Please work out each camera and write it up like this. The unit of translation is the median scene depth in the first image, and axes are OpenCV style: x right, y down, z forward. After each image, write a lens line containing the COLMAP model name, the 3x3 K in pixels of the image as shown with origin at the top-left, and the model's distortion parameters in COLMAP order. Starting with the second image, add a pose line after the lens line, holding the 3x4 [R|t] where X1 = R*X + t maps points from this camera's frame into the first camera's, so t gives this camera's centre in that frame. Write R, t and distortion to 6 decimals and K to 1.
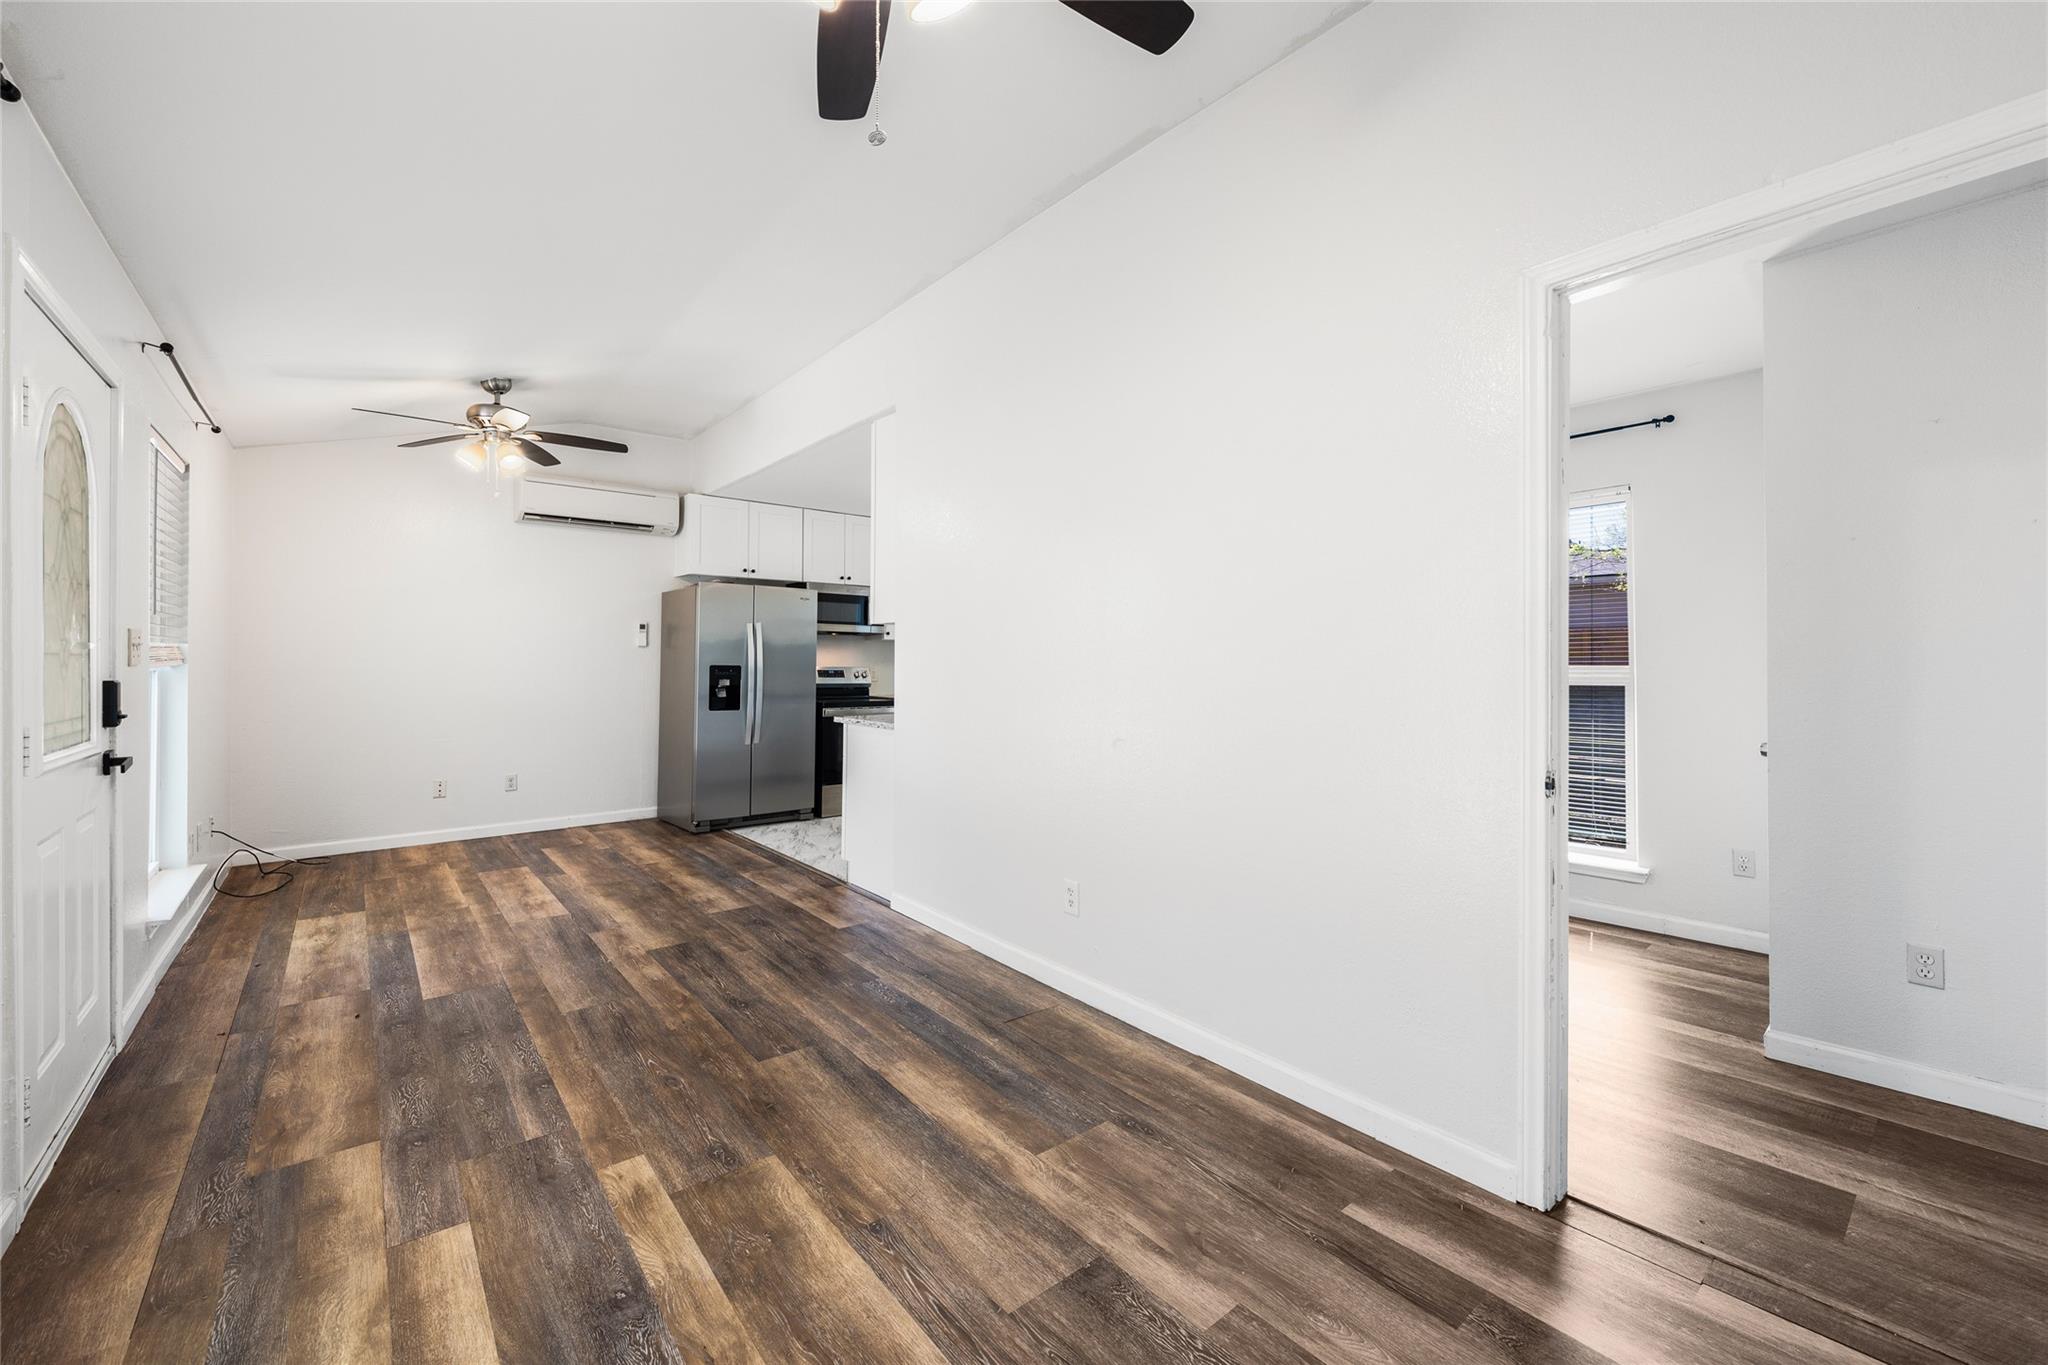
lens RADIAL K [[819.1, 0, 1024.8], [0, 819.1, 653.0], [0, 0, 1]] dist [-0.000189, -0.000264]
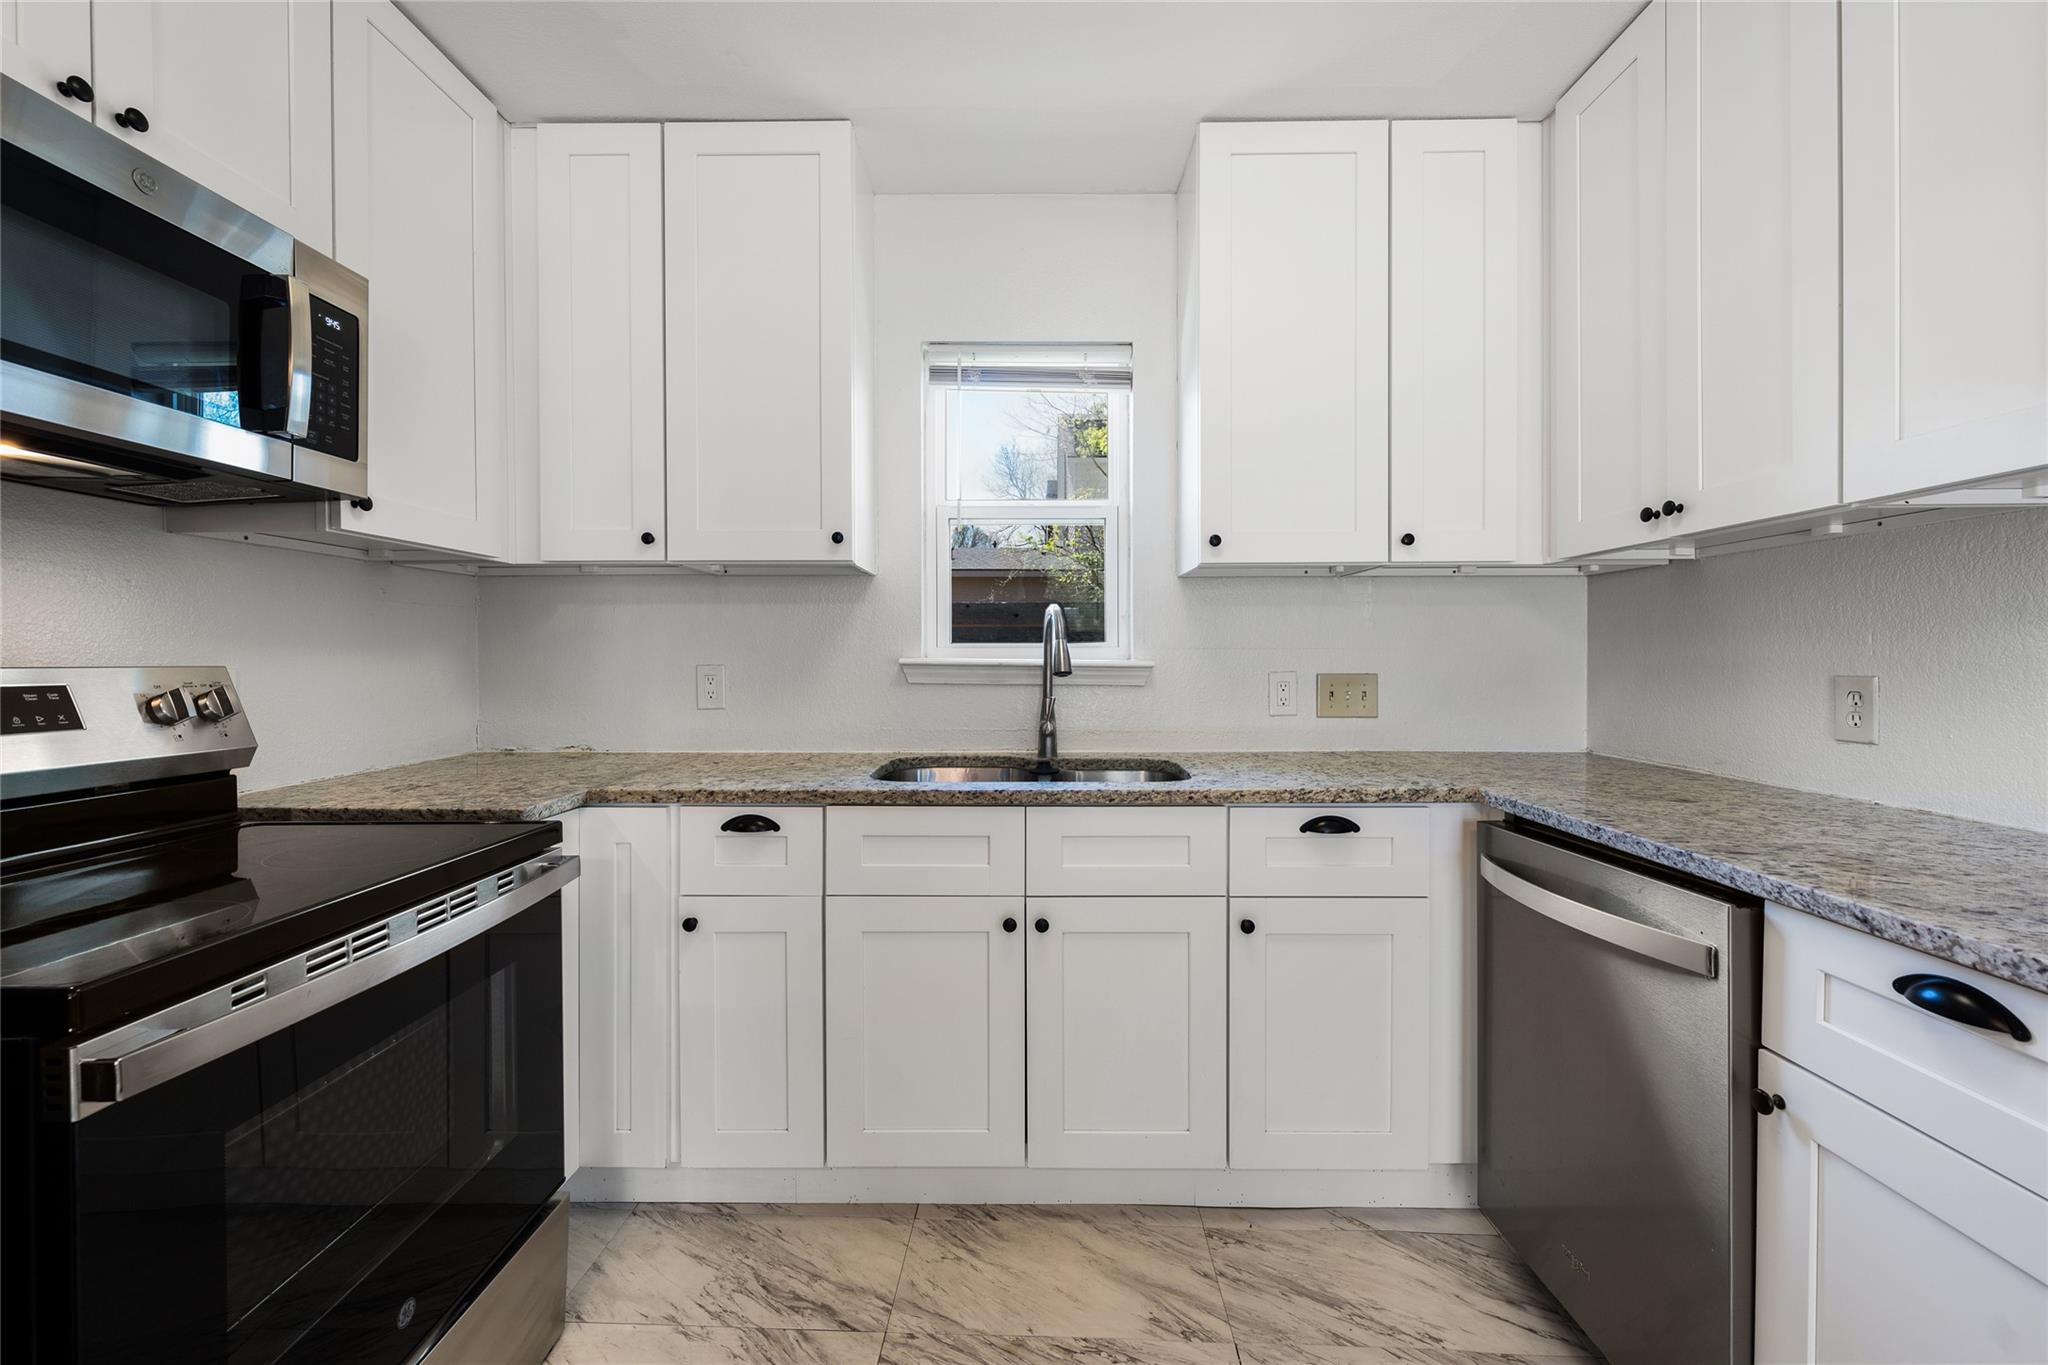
lens RADIAL K [[831.4, 0, 1021.4], [0, 831.4, 666.5], [0, 0, 1]] dist [-0.002702, 0.000085]
pose [[0.667752, -0.014943, 0.744234, -0.509520], [-0.004501, 0.999699, 0.024112, 0.028800], [-0.744370, -0.019451, 0.667484, 1.748557]]
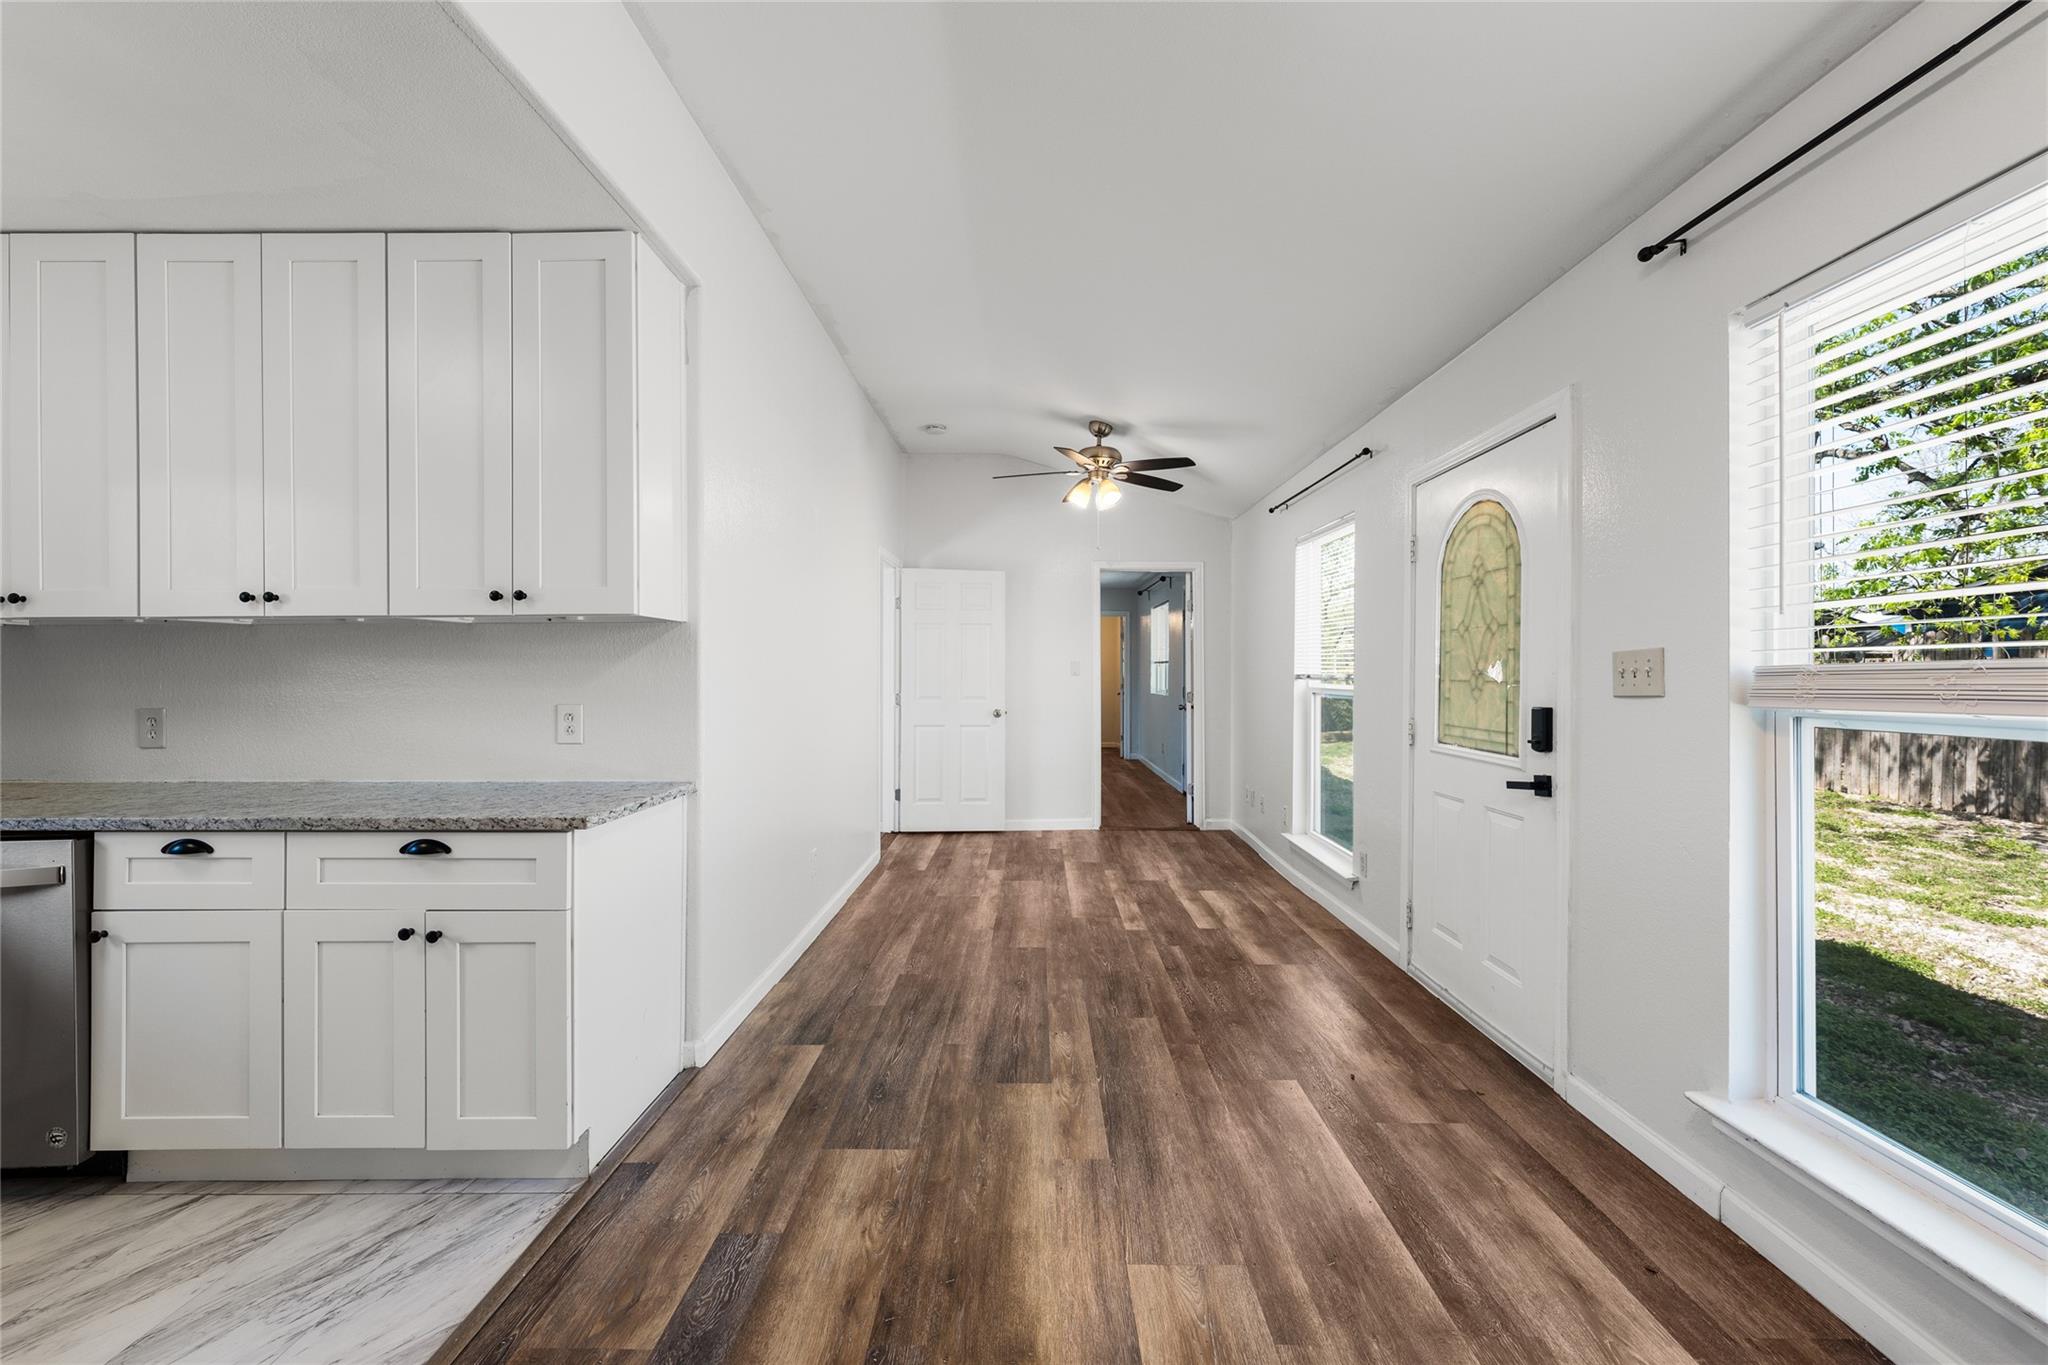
lens RADIAL K [[800.5, 0, 1025.2], [0, 800.5, 671.2], [0, 0, 1]] dist [-0.000361, 0.000015]
pose [[-0.763670, -0.002531, 0.645602, -1.015304], [-0.010649, 0.999906, -0.008676, 0.003455], [-0.645519, -0.013500, -0.763625, 1.756496]]
